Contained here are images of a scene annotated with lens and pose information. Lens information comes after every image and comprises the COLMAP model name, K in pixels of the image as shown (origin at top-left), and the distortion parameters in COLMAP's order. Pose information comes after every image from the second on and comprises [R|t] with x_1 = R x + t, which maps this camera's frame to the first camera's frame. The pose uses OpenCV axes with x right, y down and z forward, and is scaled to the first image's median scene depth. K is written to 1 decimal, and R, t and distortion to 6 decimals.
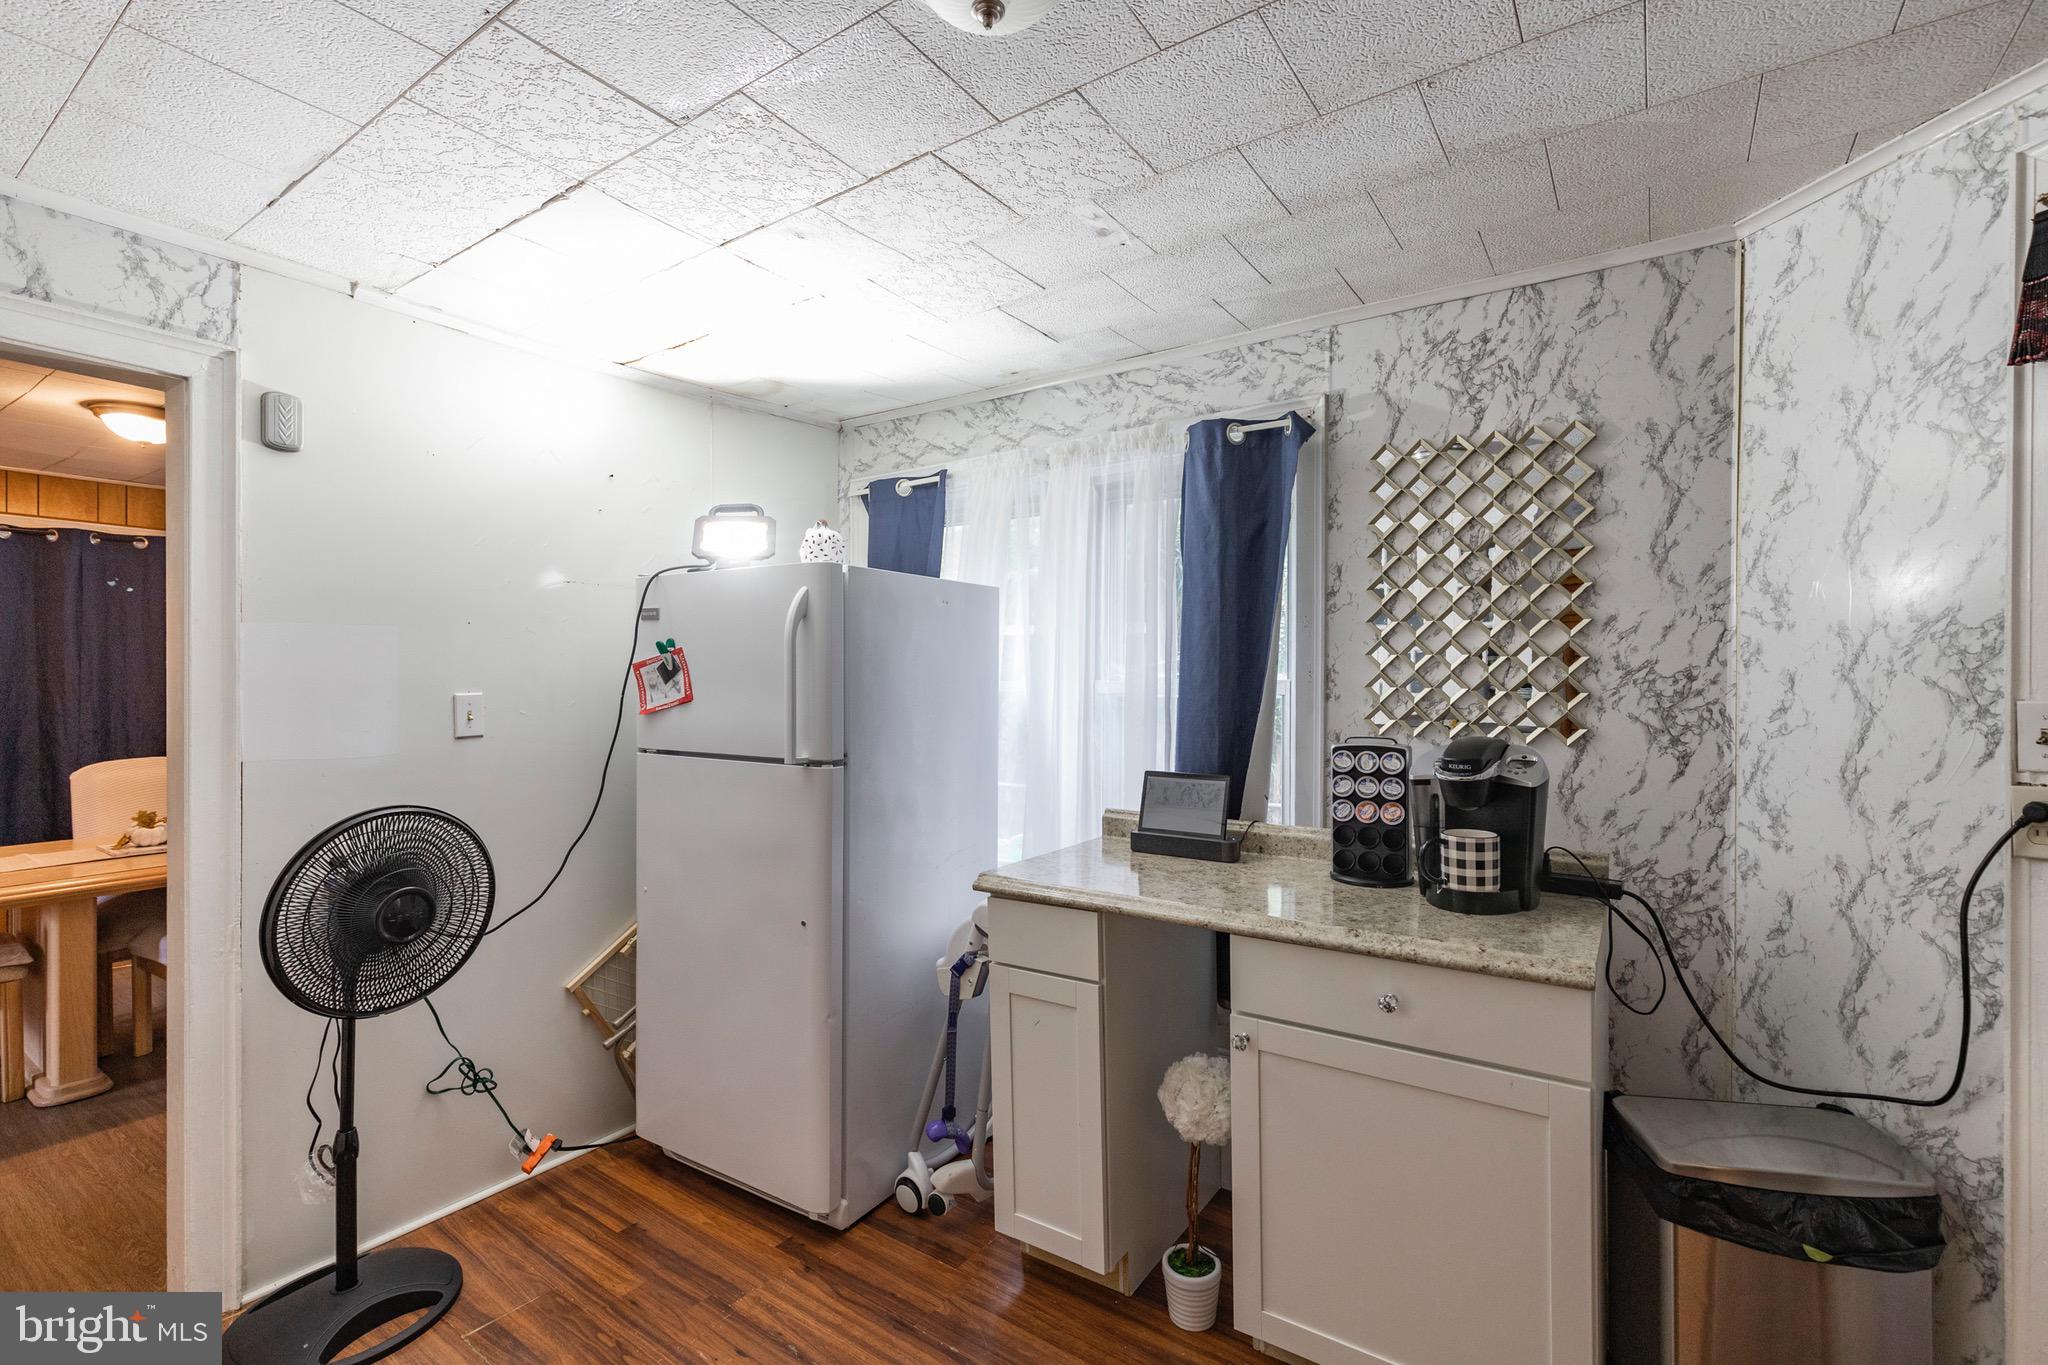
lens RADIAL K [[916.5, 0, 1028.5], [0, 916.5, 685.5], [0, 0, 1]] dist [0.006578, -0.001288]
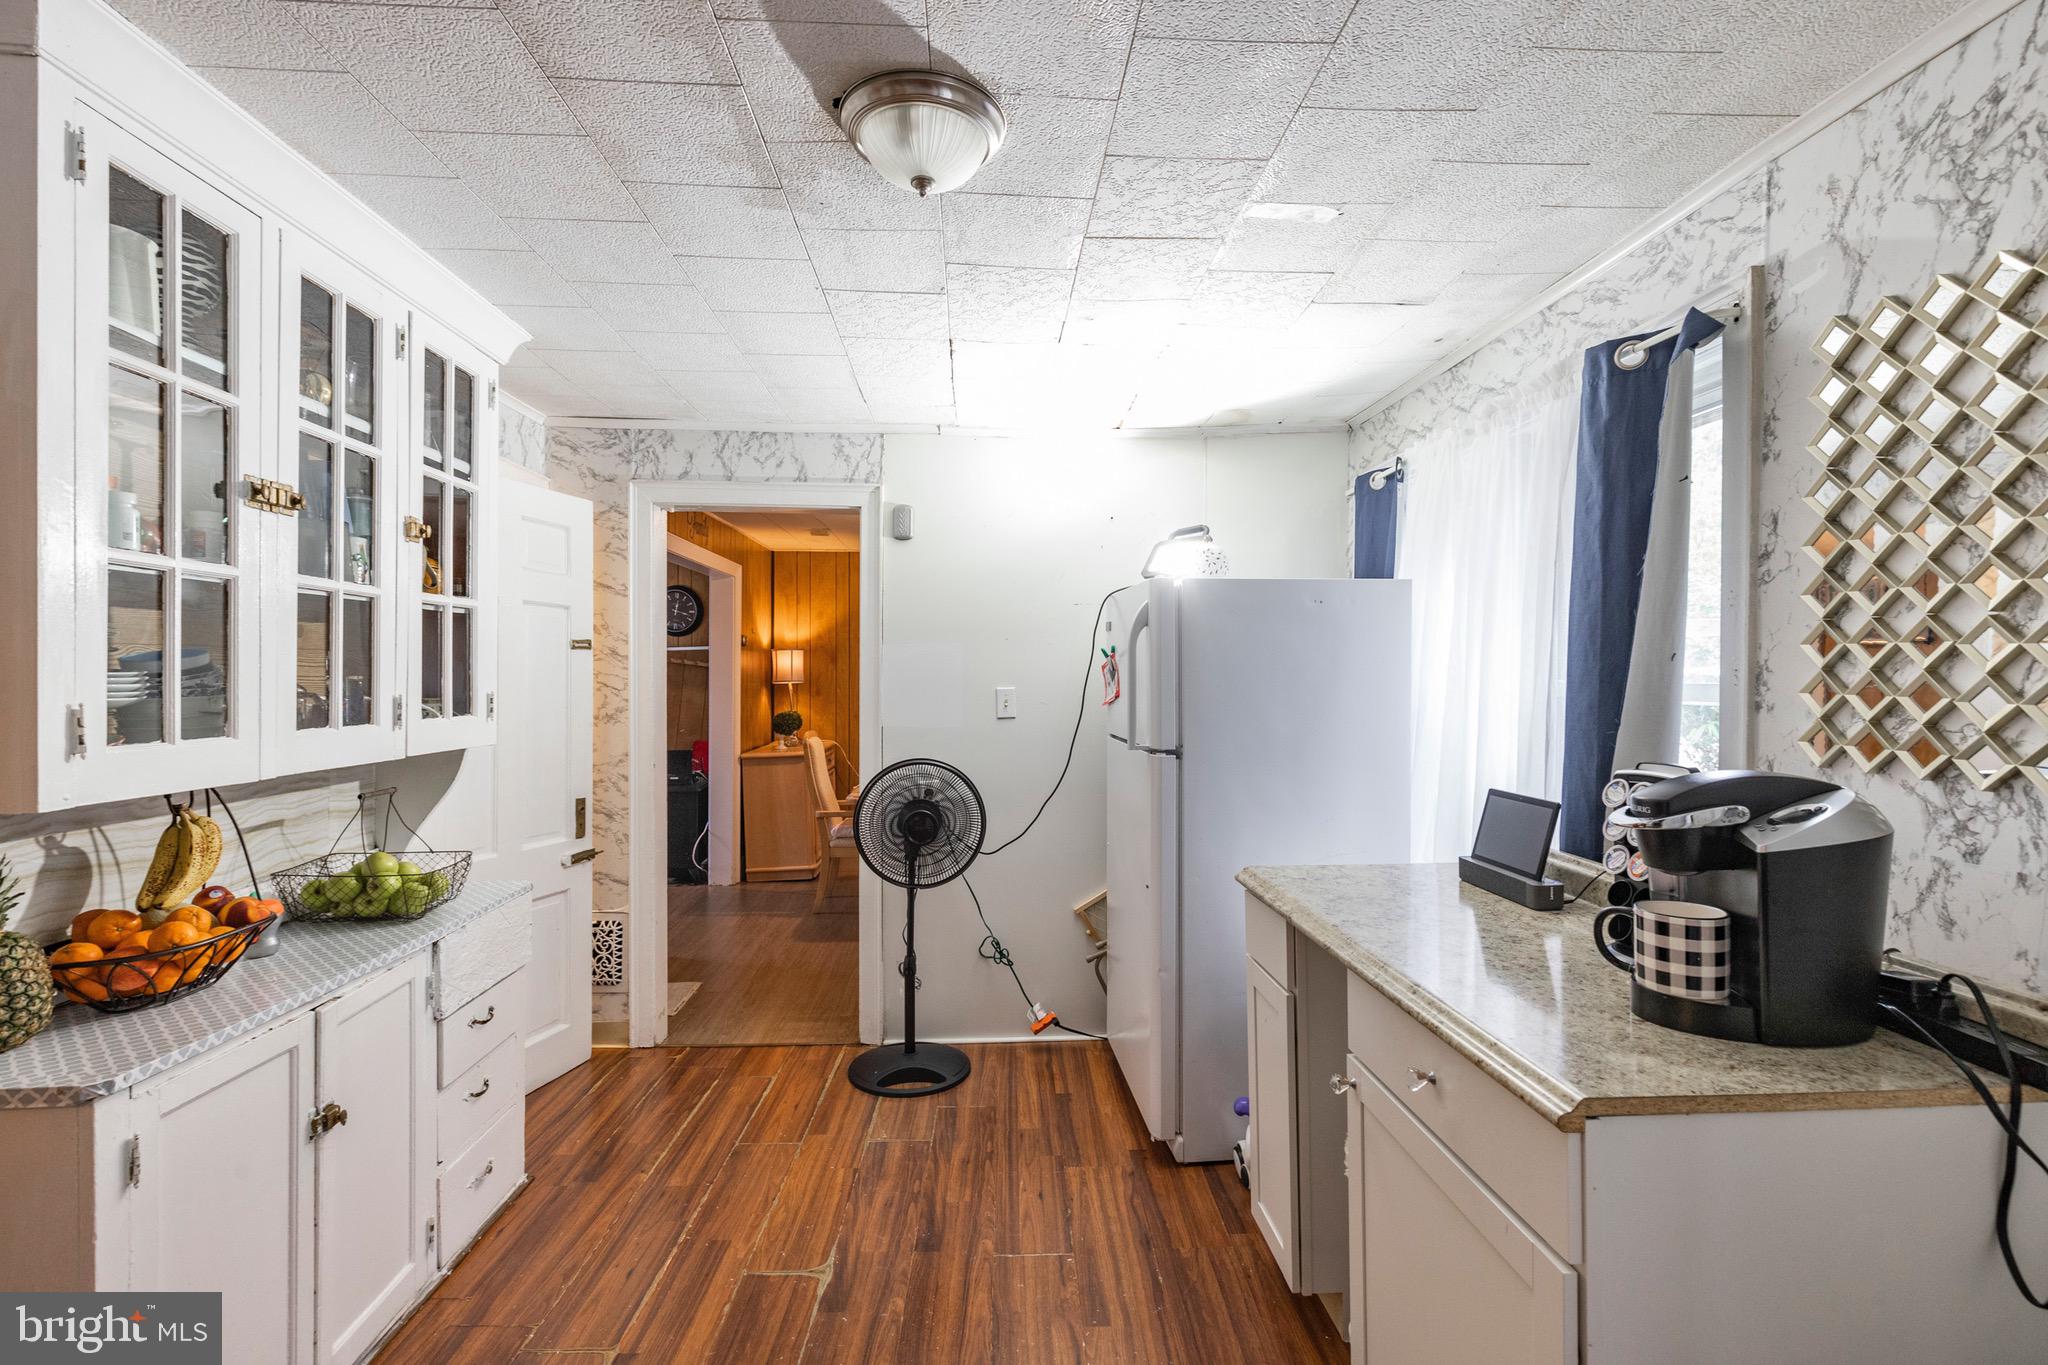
lens RADIAL K [[916.5, 0, 1028.8], [0, 916.5, 683.5], [0, 0, 1]] dist [0.006578, -0.001288]
pose [[0.610349, 0.007570, -0.792097, 0.583188], [-0.003648, 0.999971, 0.006745, -0.008227], [0.792124, -0.001227, 0.610359, 0.159611]]
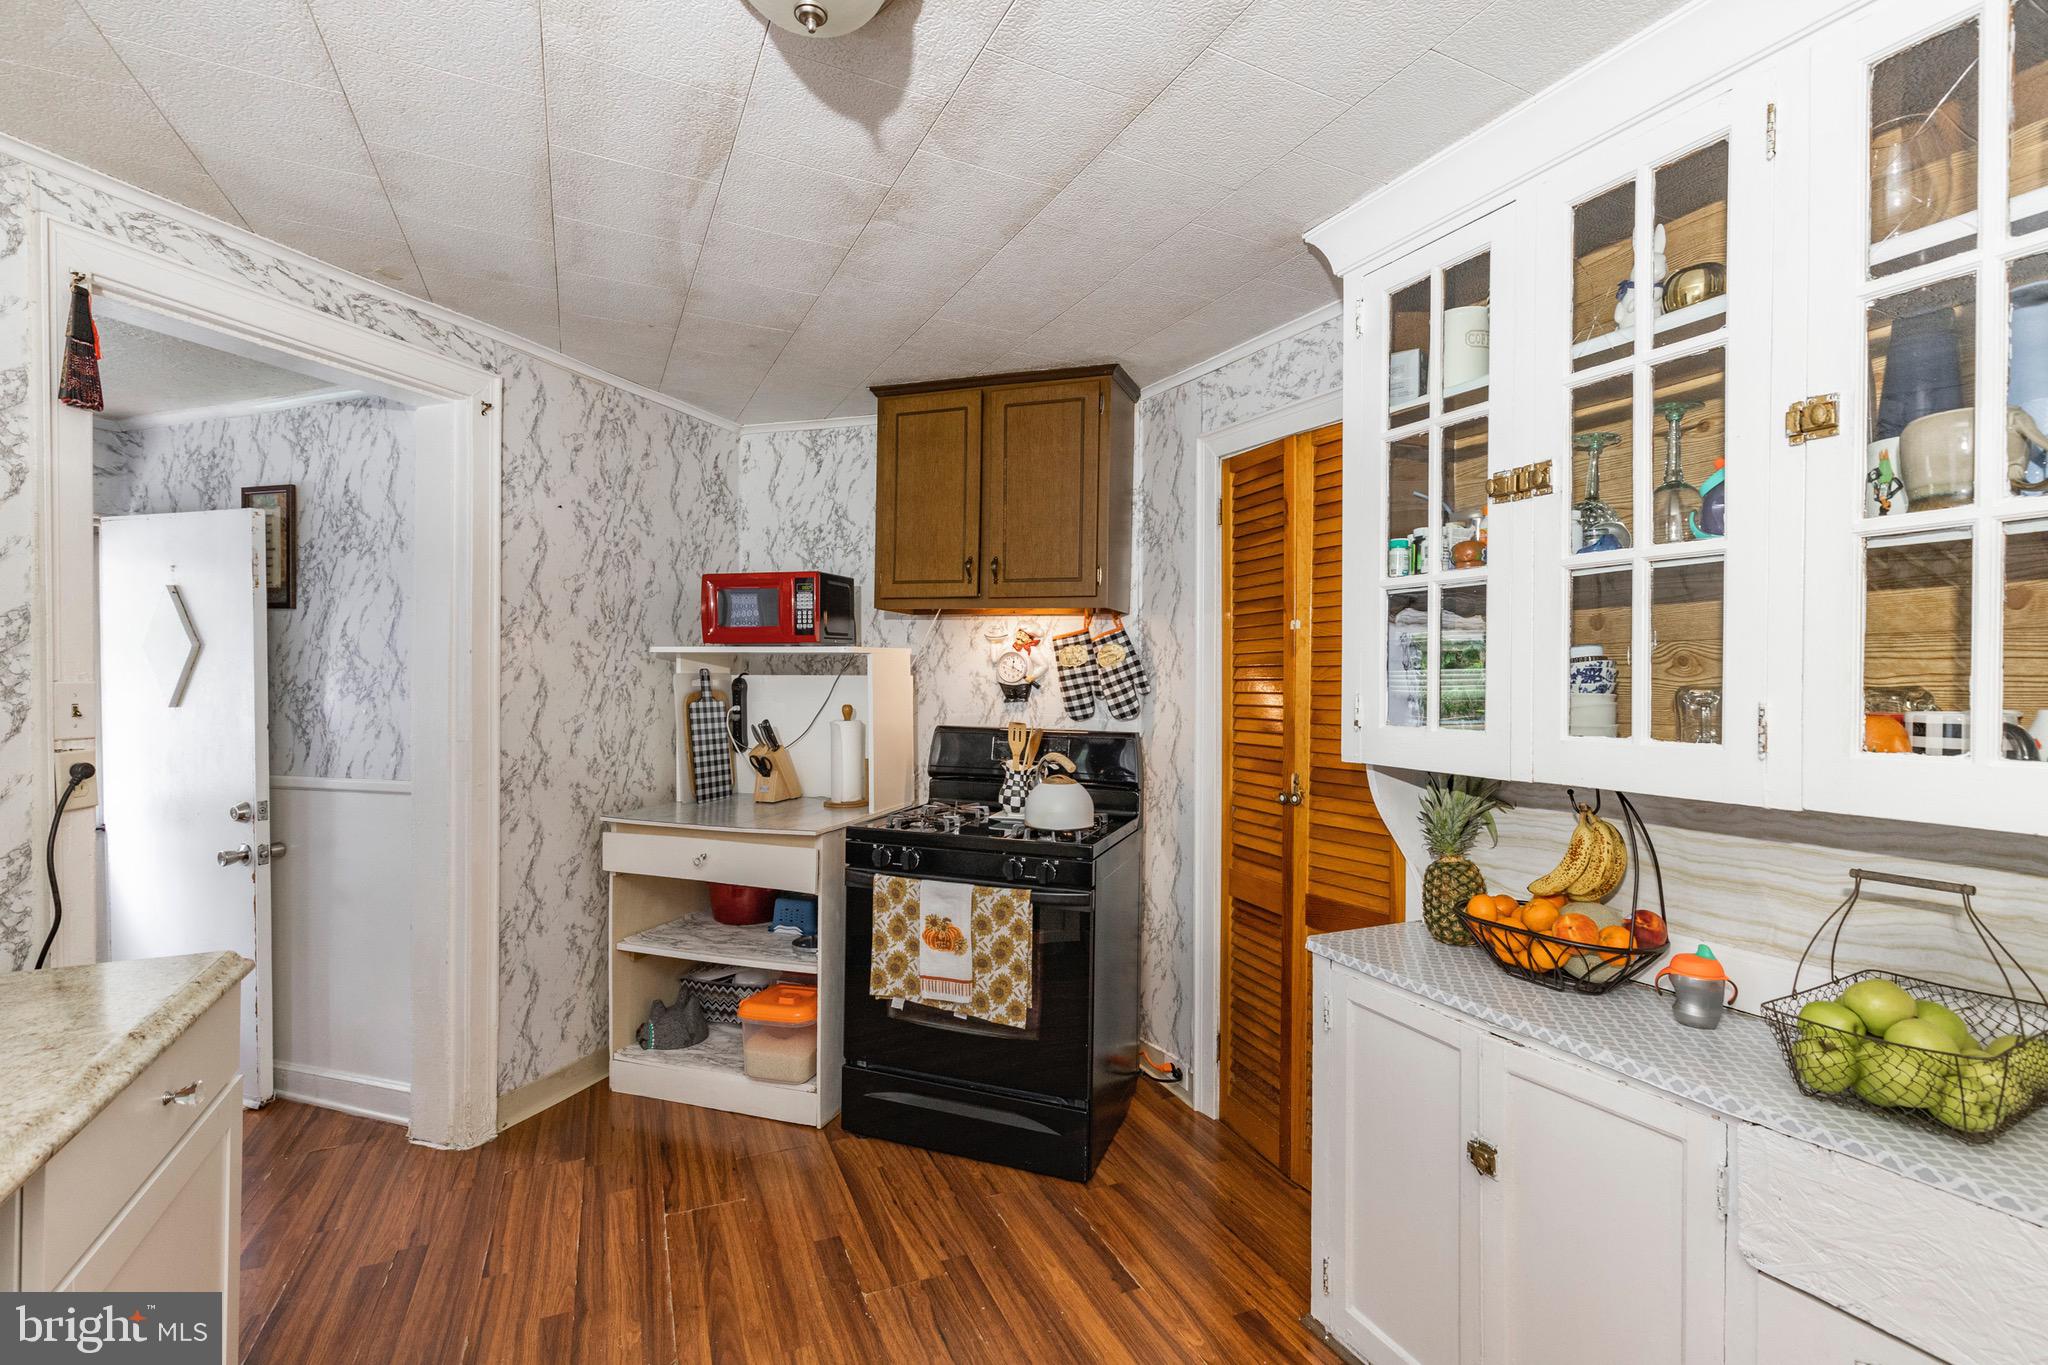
lens RADIAL K [[916.5, 0, 1024.1], [0, 916.5, 687.9], [0, 0, 1]] dist [0.006578, -0.001288]
pose [[-0.867429, -0.013813, 0.497370, -0.395872], [-0.009004, 0.999887, 0.012065, -0.000618], [-0.497480, 0.005987, -0.867455, 0.925413]]
